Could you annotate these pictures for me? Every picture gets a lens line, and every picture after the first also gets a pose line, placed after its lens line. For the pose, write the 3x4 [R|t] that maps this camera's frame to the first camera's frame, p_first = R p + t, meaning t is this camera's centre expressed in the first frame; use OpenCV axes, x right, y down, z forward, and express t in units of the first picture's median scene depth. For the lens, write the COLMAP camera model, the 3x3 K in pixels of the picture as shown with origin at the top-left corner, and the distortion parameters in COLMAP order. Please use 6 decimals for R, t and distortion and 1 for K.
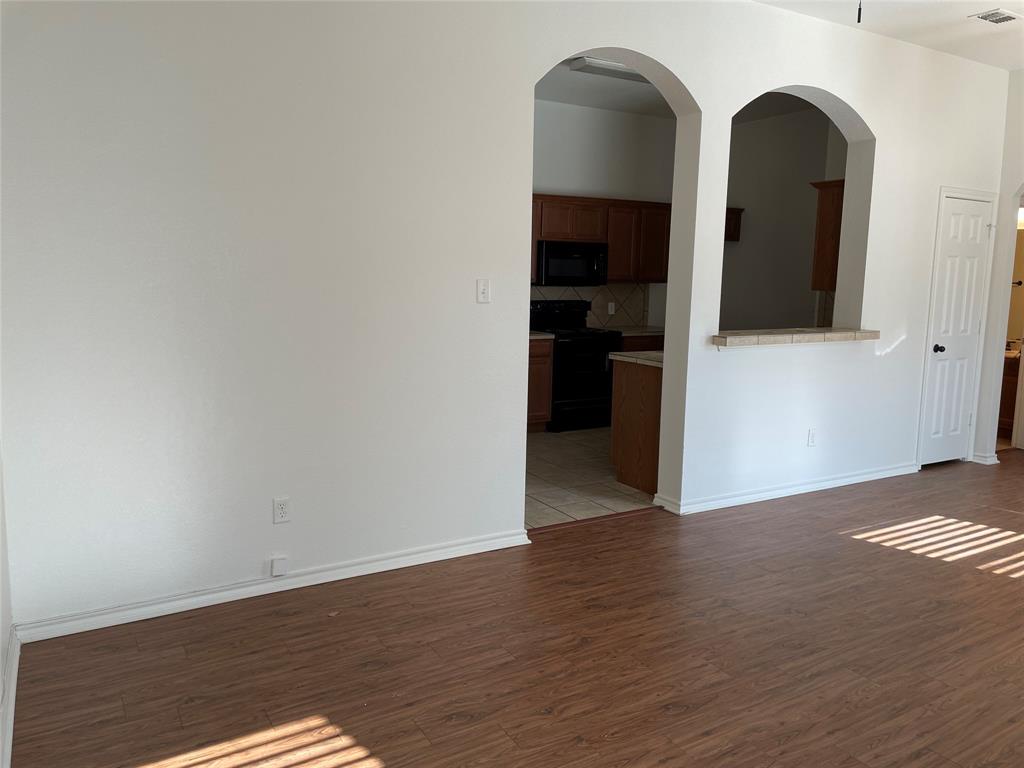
lens RADIAL K [[772.3, 0, 503.4], [0, 772.3, 378.6], [0, 0, 1]] dist [0.088031, -0.120568]
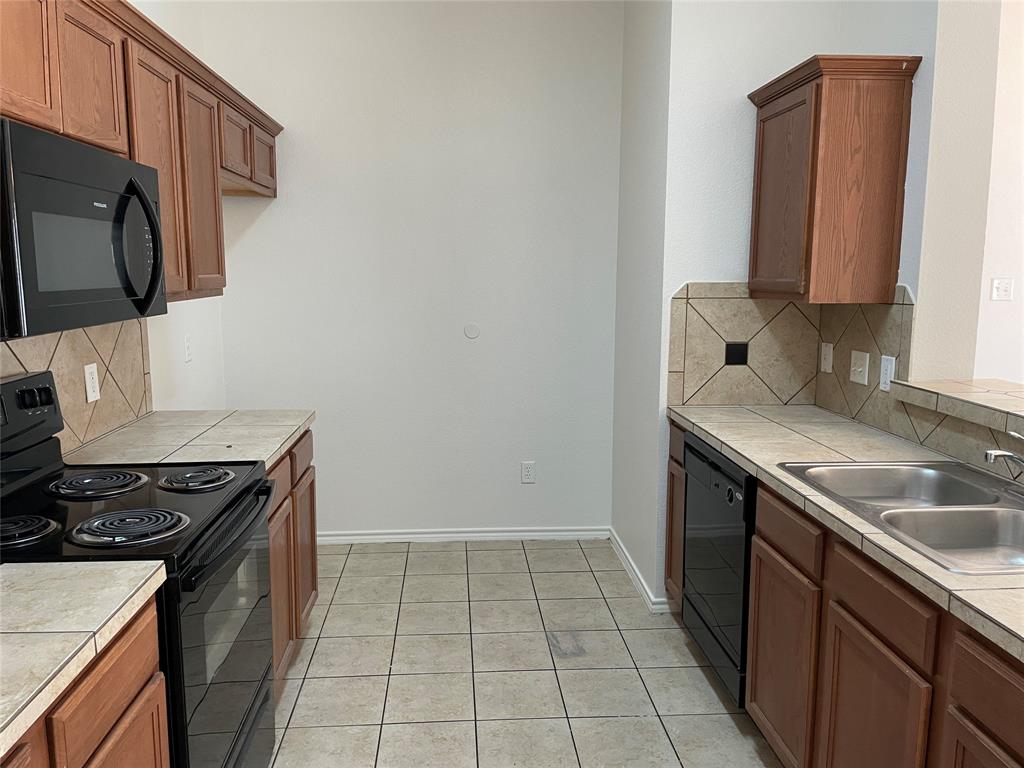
lens RADIAL K [[772.3, 0, 497.3], [0, 772.3, 375.3], [0, 0, 1]] dist [0.088031, -0.120568]
pose [[0.452678, -0.143513, 0.880049, -0.104495], [0.131138, 0.986946, 0.093491, -0.157013], [-0.881978, 0.073087, 0.465589, 1.085948]]
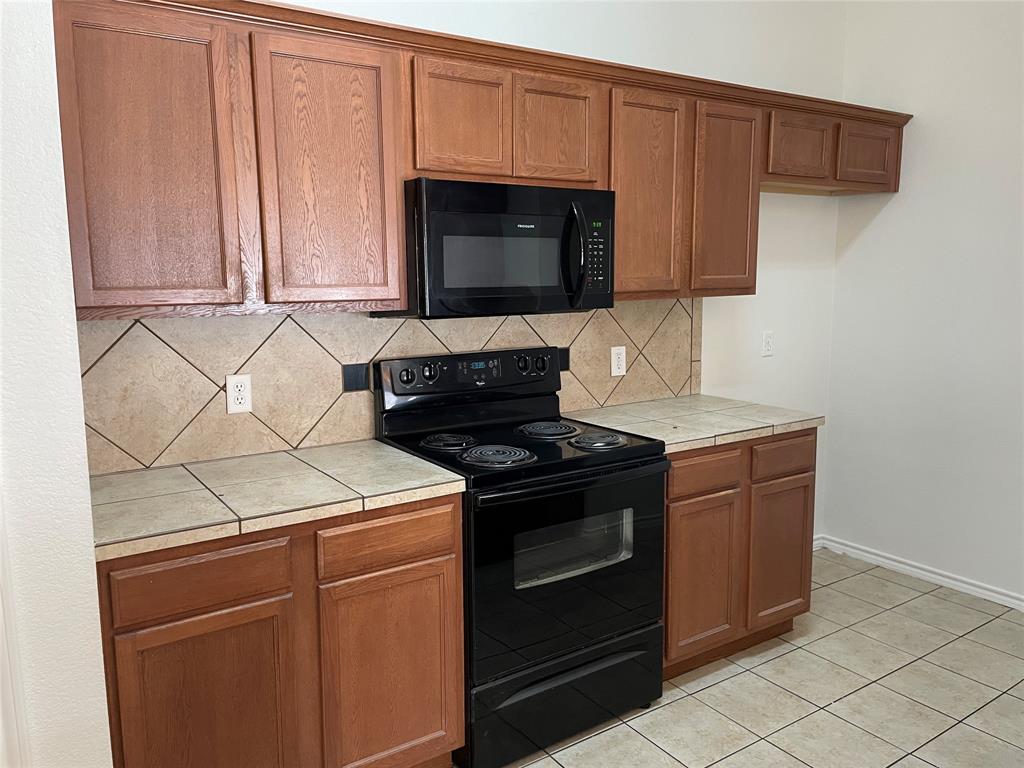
lens RADIAL K [[772.3, 0, 510.6], [0, 772.3, 378.8], [0, 0, 1]] dist [0.088031, -0.120568]
pose [[0.997457, -0.036695, 0.061098, 0.089762], [0.036475, 0.999323, 0.004727, -0.131637], [-0.061230, -0.002487, 0.998121, 0.926353]]
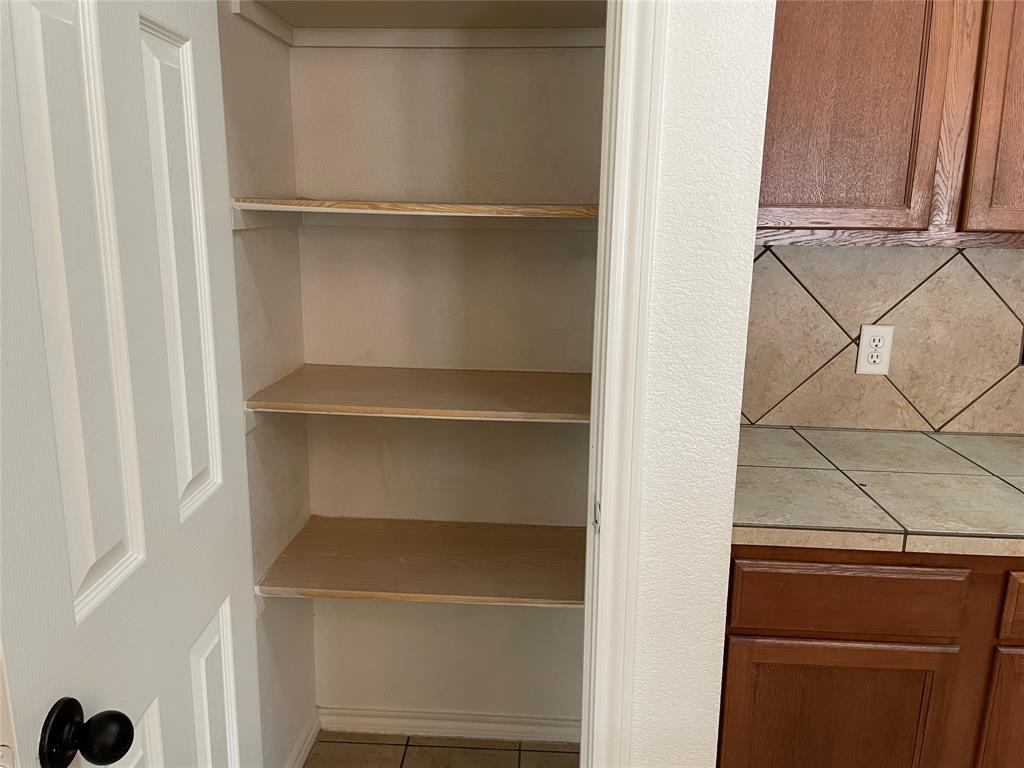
lens RADIAL K [[772.3, 0, 509.2], [0, 772.3, 381.7], [0, 0, 1]] dist [0.088031, -0.120568]
pose [[0.836320, 0.111984, -0.536683, 0.010997], [-0.071774, 0.992855, 0.095324, -0.134216], [0.543523, -0.041201, 0.838382, 1.004309]]
